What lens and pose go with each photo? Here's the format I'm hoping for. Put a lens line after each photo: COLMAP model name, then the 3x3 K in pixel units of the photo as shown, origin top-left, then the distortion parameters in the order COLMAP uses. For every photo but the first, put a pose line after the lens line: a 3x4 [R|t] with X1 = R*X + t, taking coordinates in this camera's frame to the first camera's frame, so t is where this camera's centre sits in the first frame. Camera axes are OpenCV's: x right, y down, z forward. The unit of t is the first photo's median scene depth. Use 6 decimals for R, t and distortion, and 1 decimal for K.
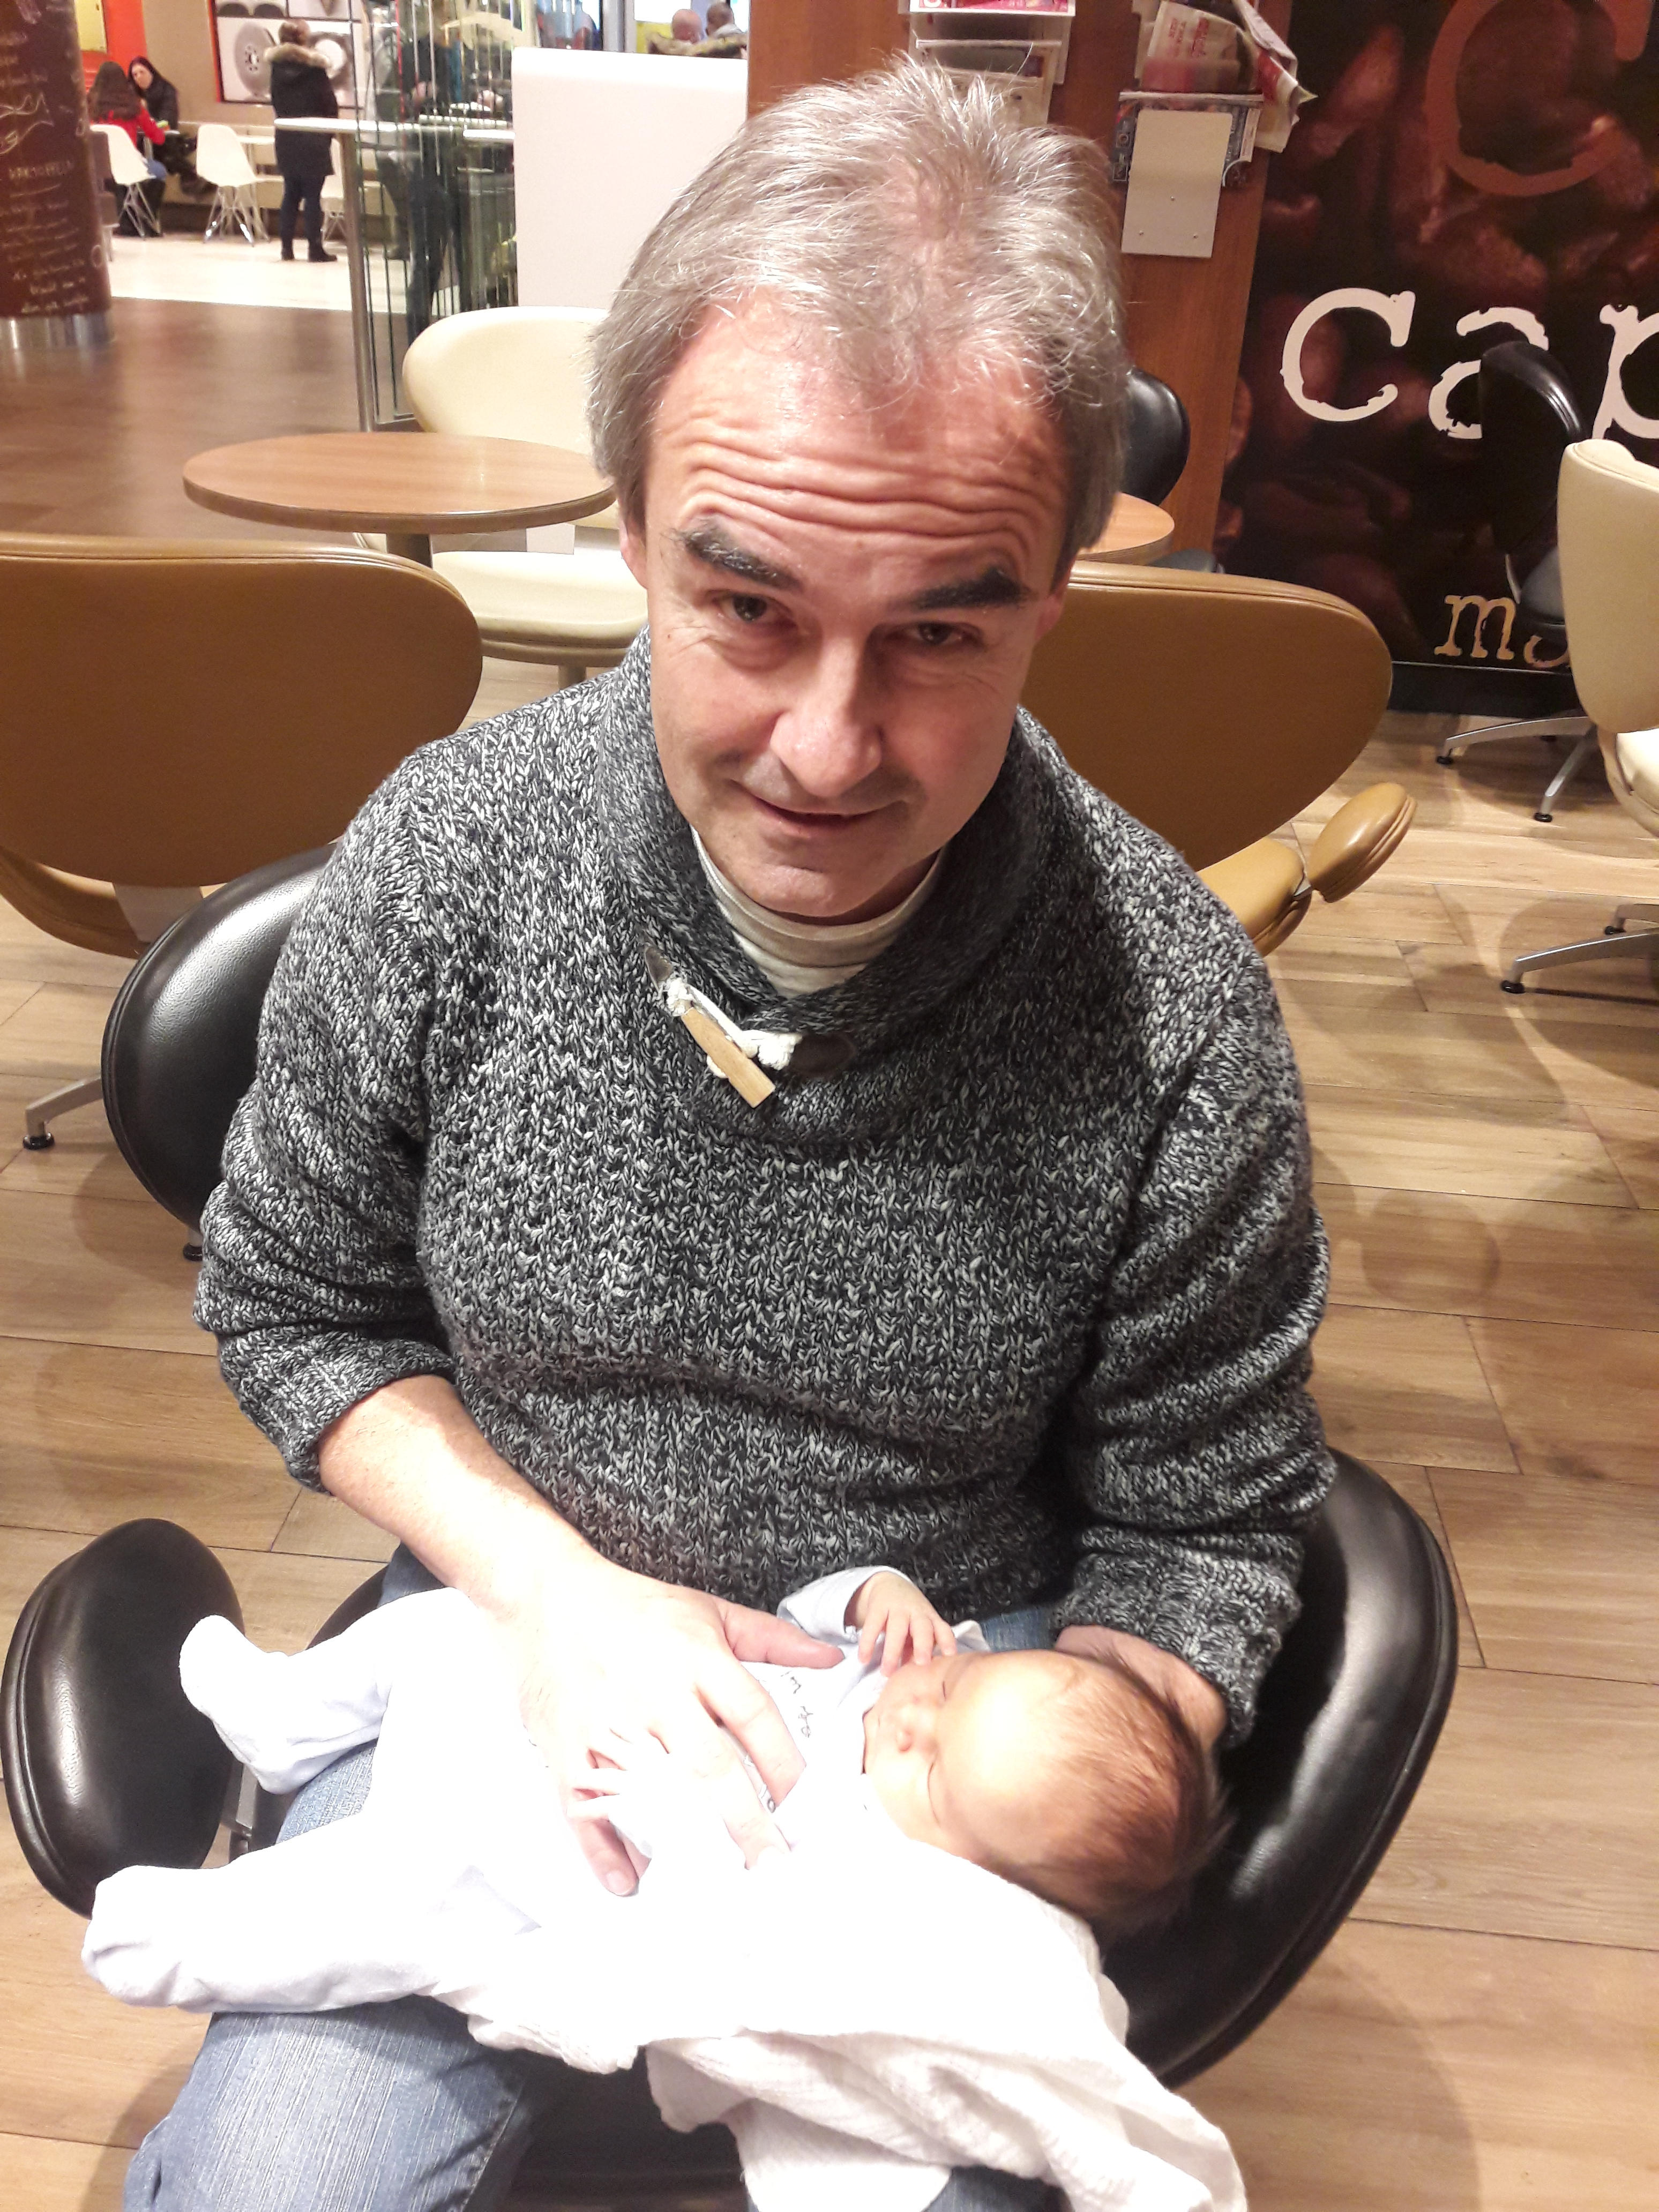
lens RADIAL K [[1794.9, 0, 827.9], [0, 1794.9, 1174.2], [0, 0, 1]] dist [0.091498, -0.184380]
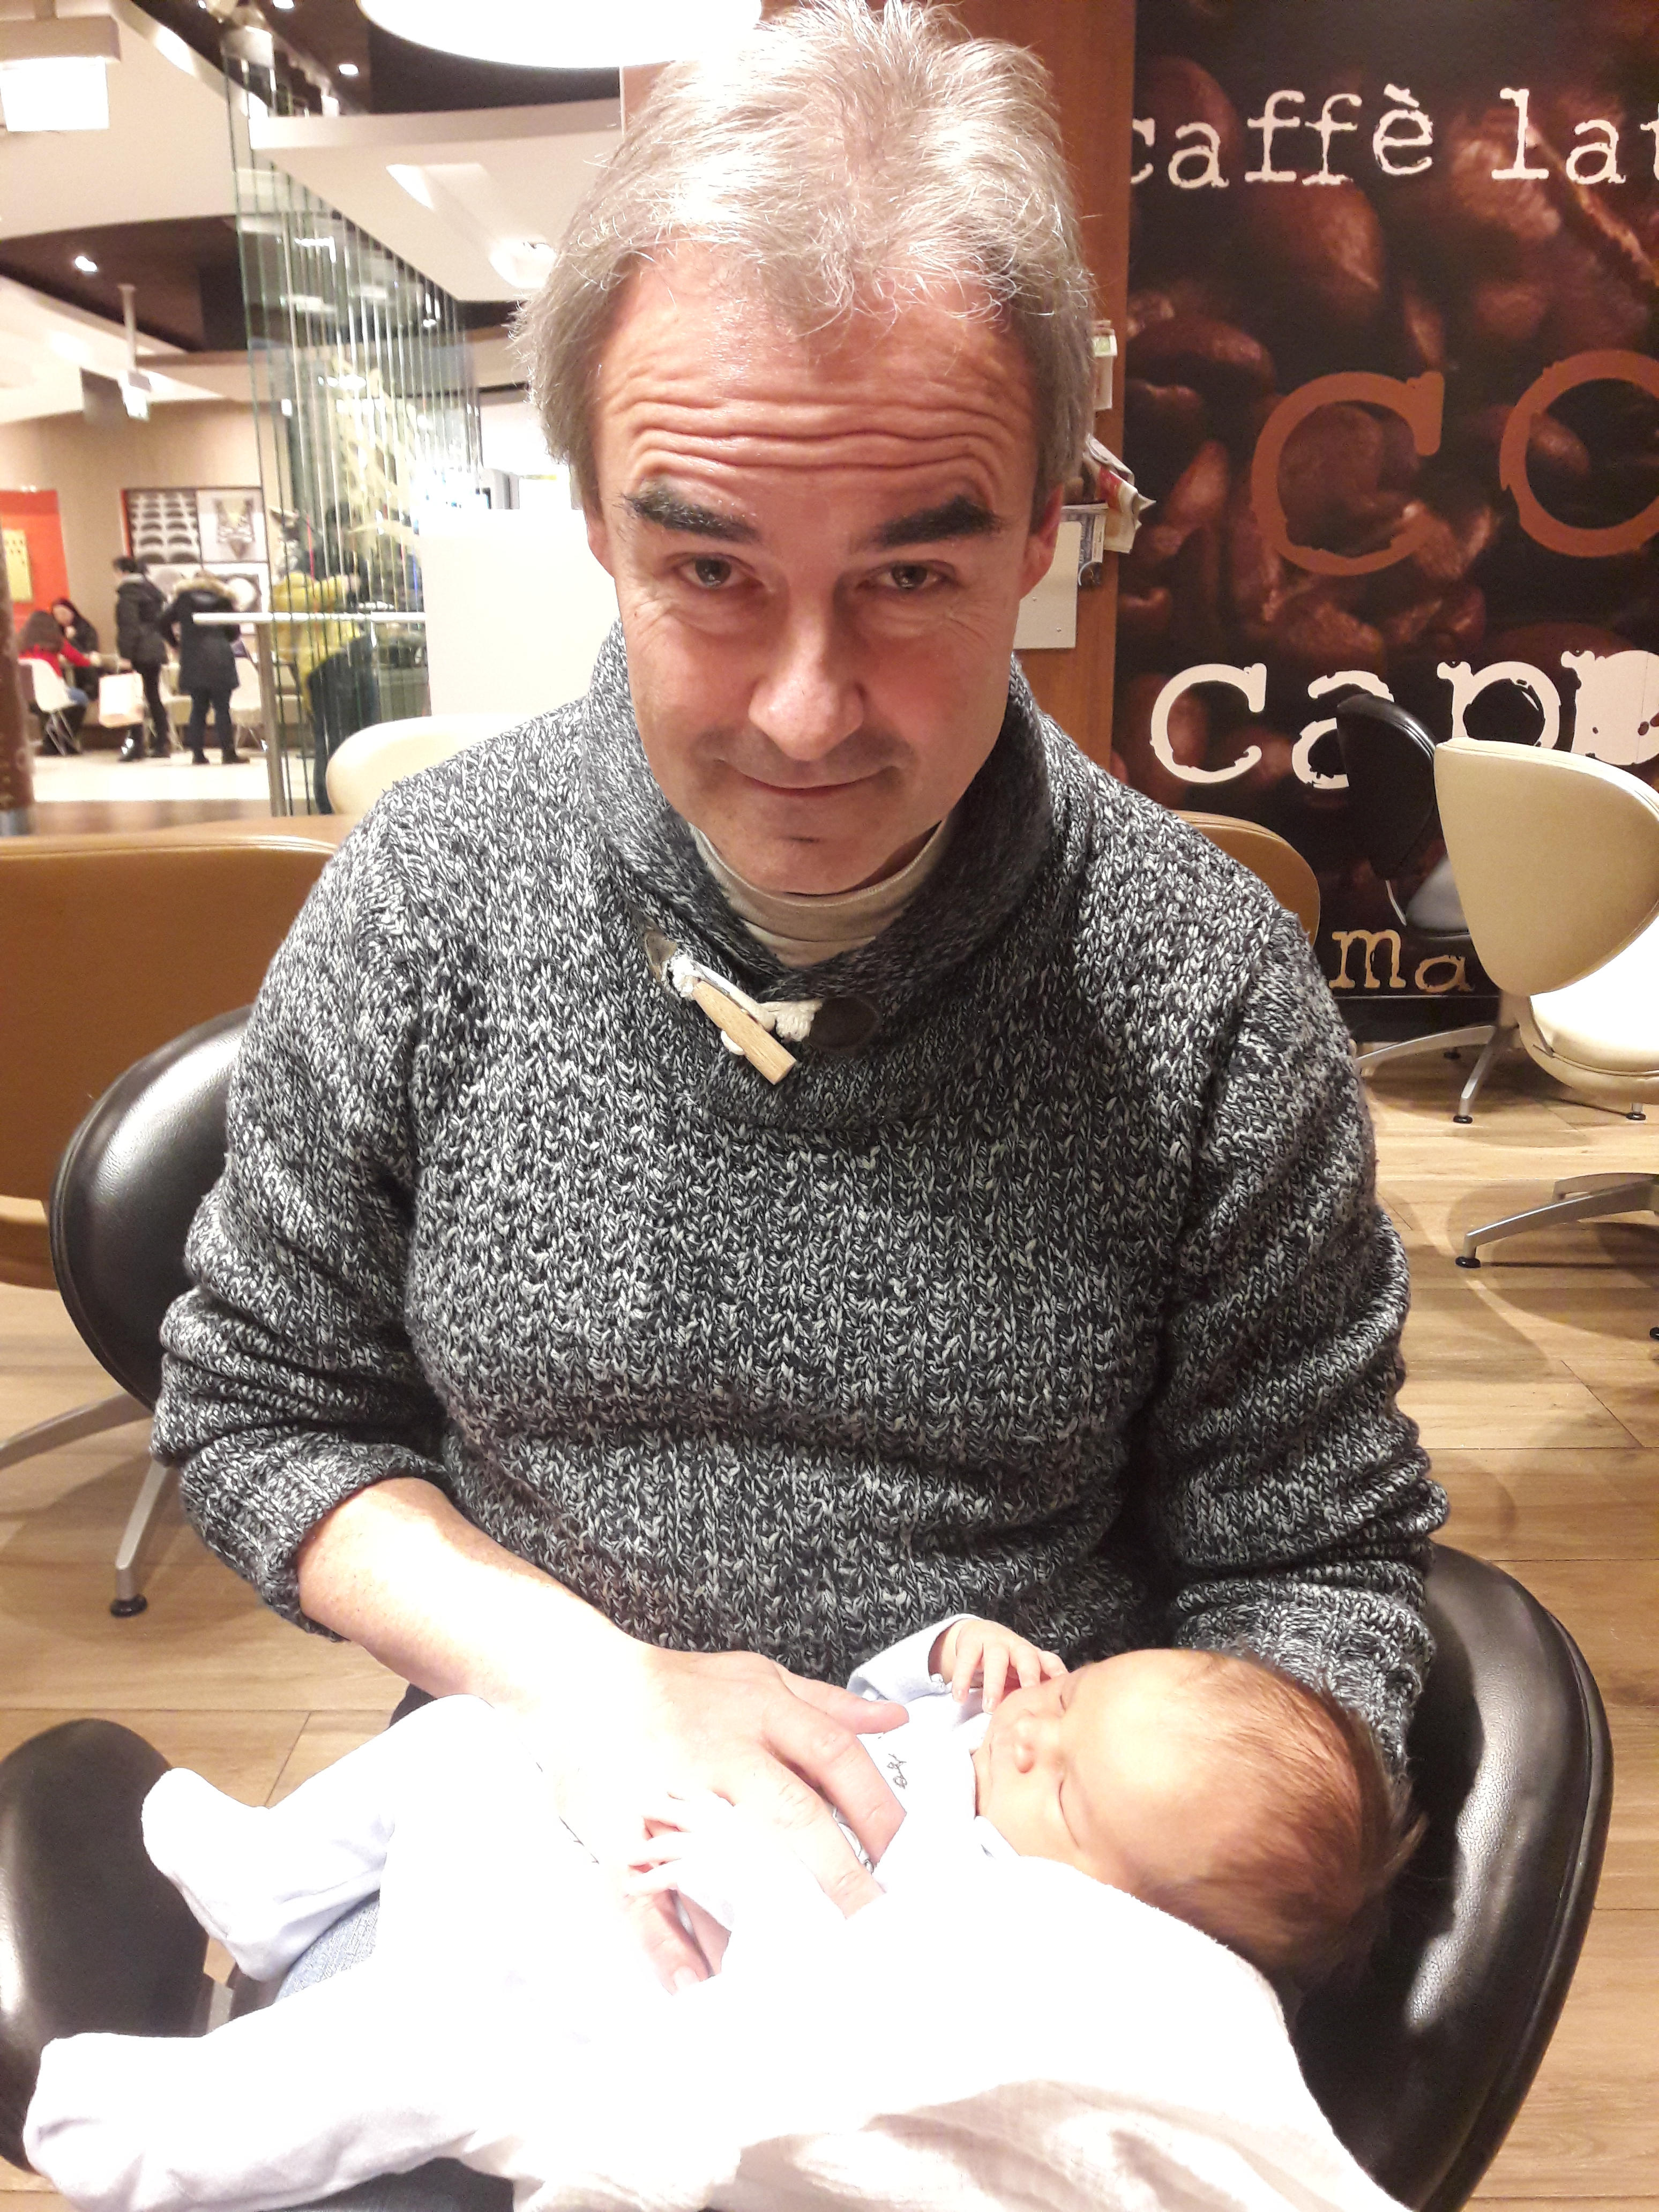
lens RADIAL K [[1818.1, 0, 829.5], [0, 1818.1, 1106.0], [0, 0, 1]] dist [0.085618, -0.232918]
pose [[0.996109, -0.077500, 0.041970, -0.051487], [0.085355, 0.966938, -0.240304, 0.191317], [-0.021959, 0.242951, 0.969790, 0.095081]]
